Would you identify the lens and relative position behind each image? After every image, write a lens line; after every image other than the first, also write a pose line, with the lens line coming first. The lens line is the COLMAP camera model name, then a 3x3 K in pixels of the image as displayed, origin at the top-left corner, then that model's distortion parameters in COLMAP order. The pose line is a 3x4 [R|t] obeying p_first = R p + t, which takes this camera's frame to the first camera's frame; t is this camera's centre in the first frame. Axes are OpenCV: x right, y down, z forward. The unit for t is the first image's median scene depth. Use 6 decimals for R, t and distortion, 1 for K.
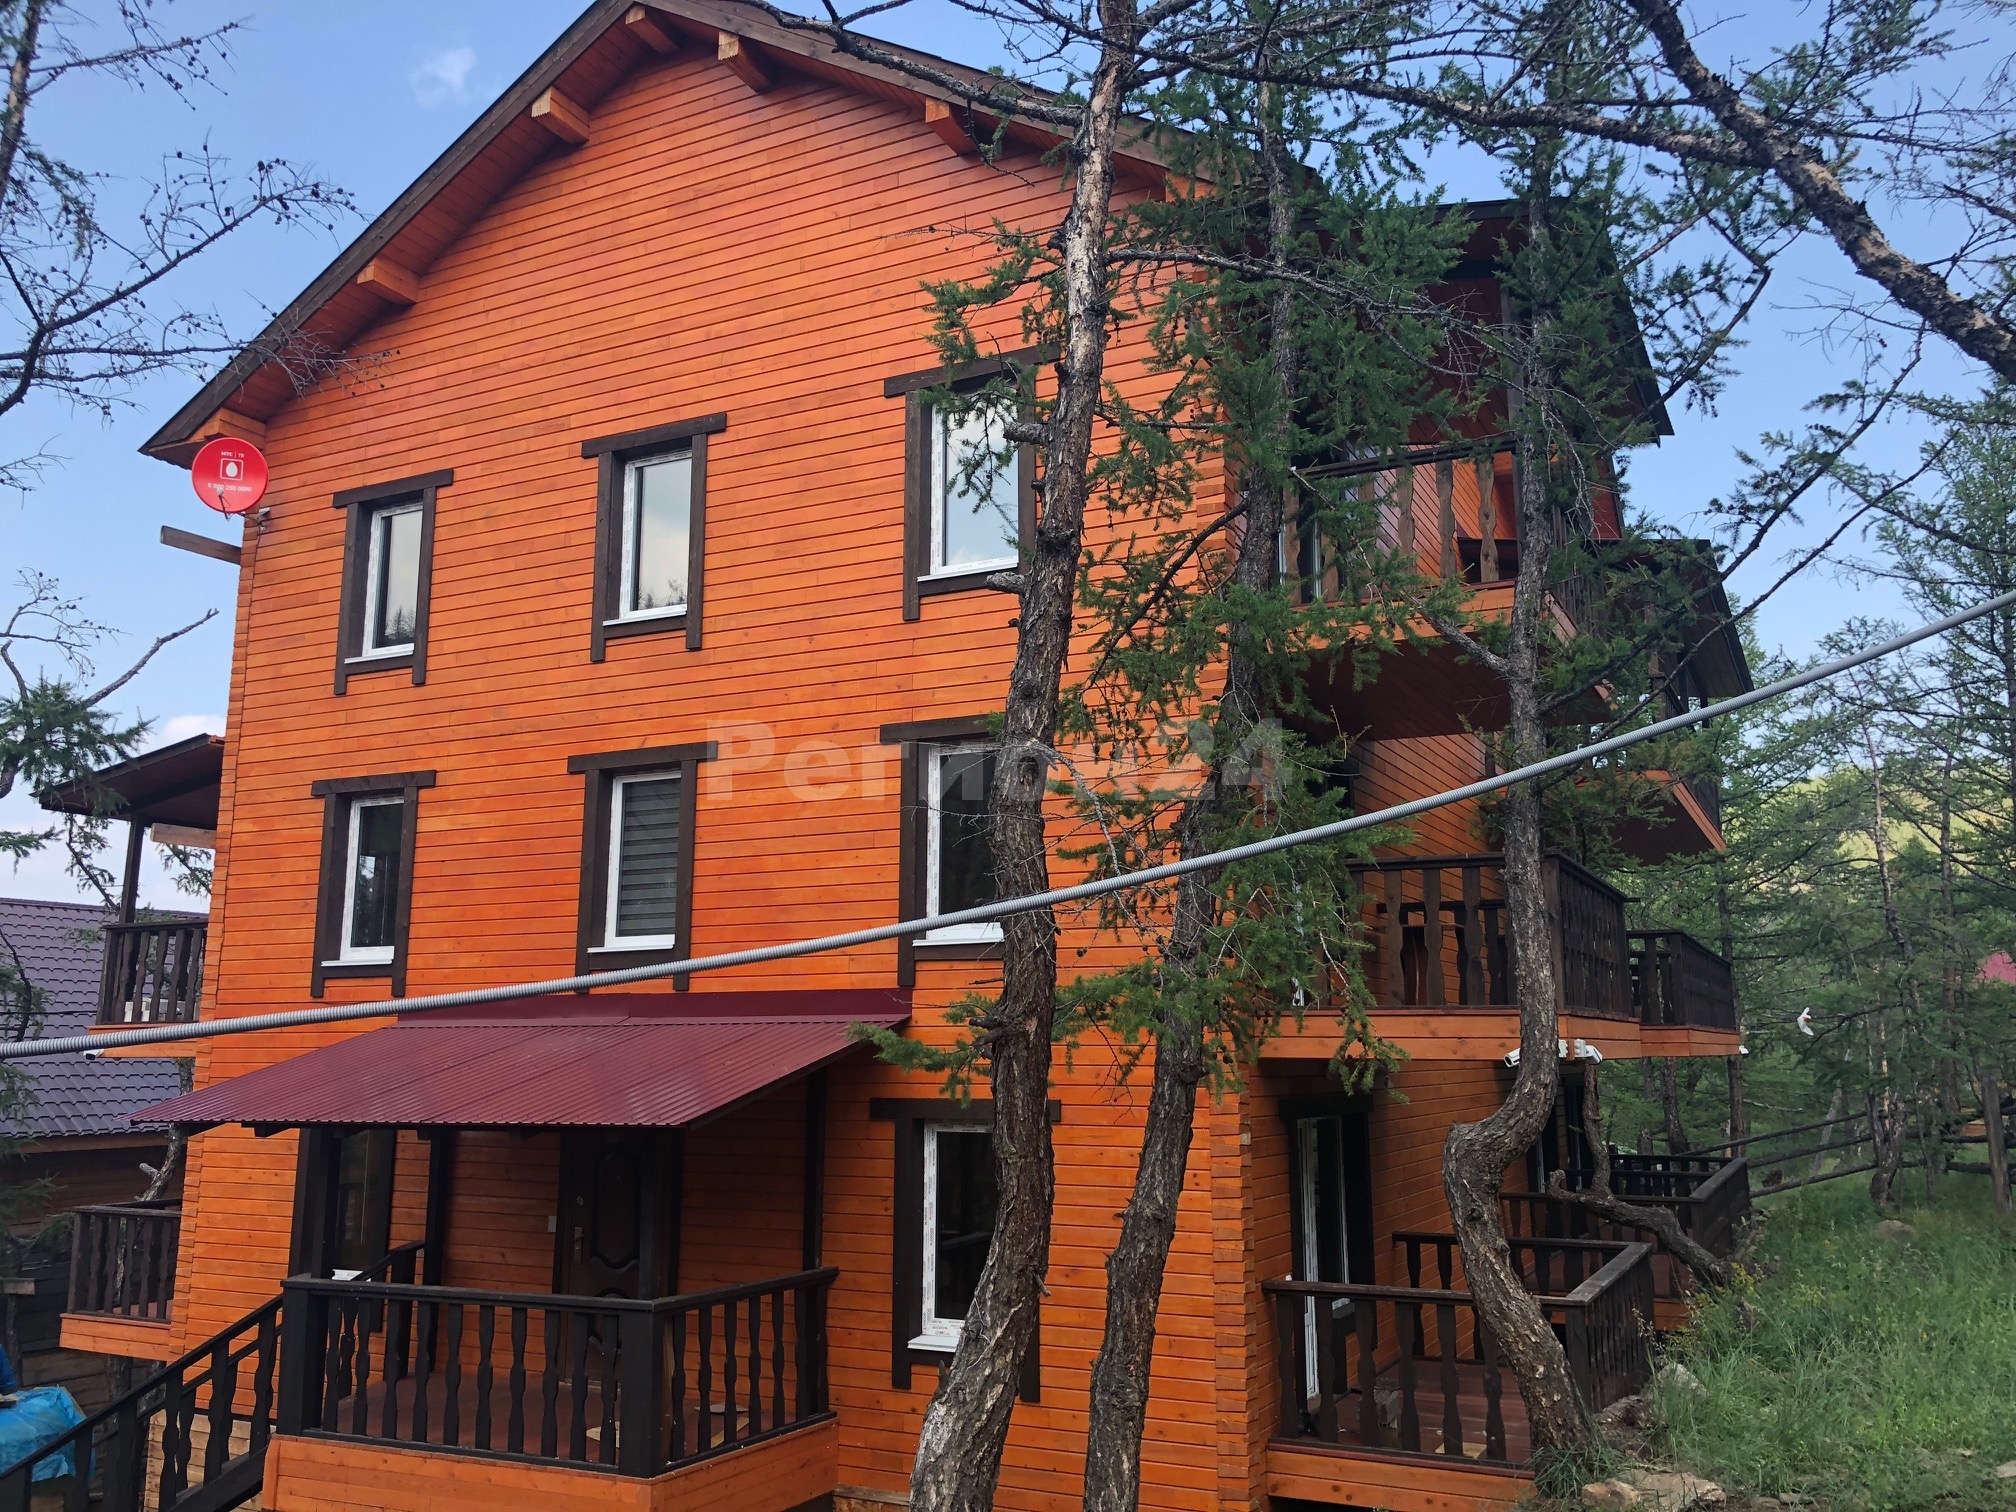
lens RADIAL K [[1668.9, 0, 1009.9], [0, 1668.9, 763.3], [0, 0, 1]] dist [0.007112, -0.002725]
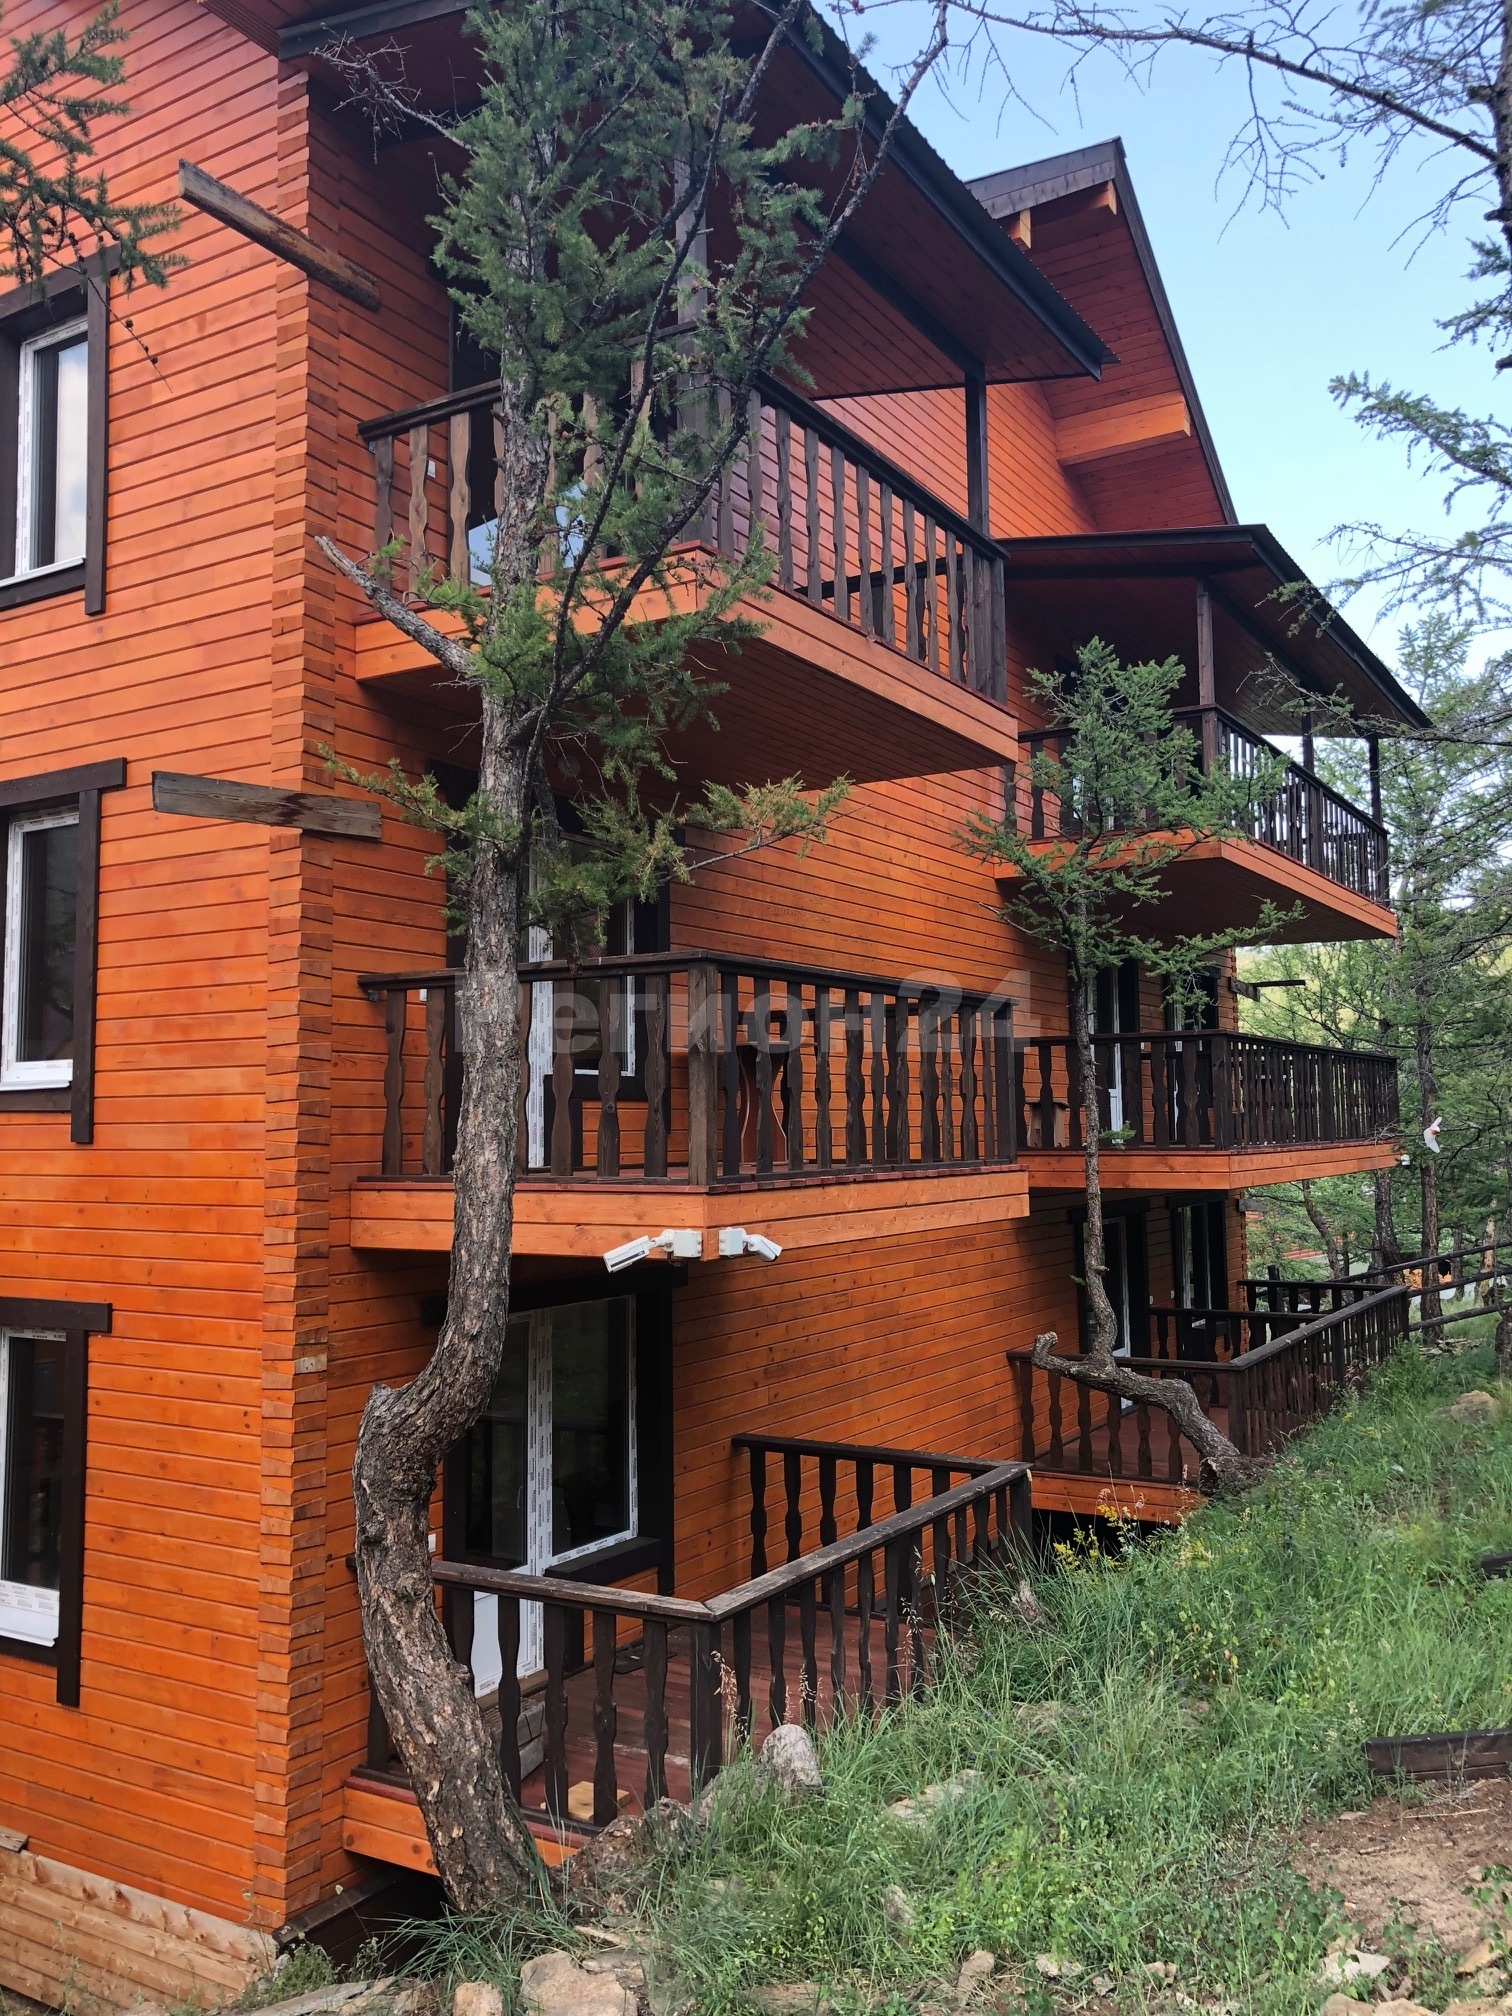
lens RADIAL K [[1668.9, 0, 755.2], [0, 1668.9, 996.8], [0, 0, 1]] dist [0.007112, -0.002725]
pose [[0.996954, -0.017674, -0.075960, 0.373795], [0.024652, 0.995460, 0.091929, 0.008674], [0.073990, -0.093521, 0.992864, 0.313668]]
